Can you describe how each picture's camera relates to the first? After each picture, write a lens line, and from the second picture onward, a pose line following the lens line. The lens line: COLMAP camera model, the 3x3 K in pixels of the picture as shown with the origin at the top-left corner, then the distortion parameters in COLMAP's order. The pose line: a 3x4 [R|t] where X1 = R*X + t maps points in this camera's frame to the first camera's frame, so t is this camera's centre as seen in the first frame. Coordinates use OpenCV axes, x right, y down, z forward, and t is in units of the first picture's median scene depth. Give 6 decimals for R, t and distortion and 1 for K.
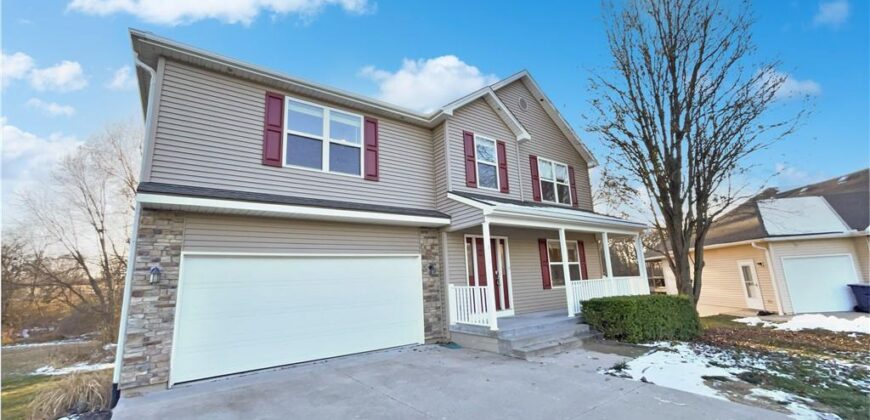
lens RADIAL K [[345.4, 0, 435.6], [0, 345.4, 210.8], [0, 0, 1]] dist [-0.002249, -0.000601]
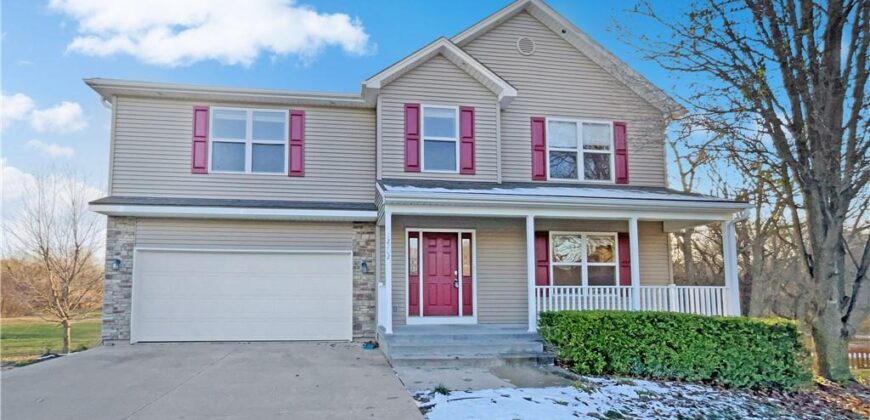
lens RADIAL K [[345.4, 0, 423.6], [0, 345.4, 263.8], [0, 0, 1]] dist [-0.002249, -0.000601]
pose [[0.862013, 0.019574, -0.506508, 0.622161], [0.058032, 0.988873, 0.136978, 0.044072], [0.503553, -0.147471, 0.851285, 0.293469]]
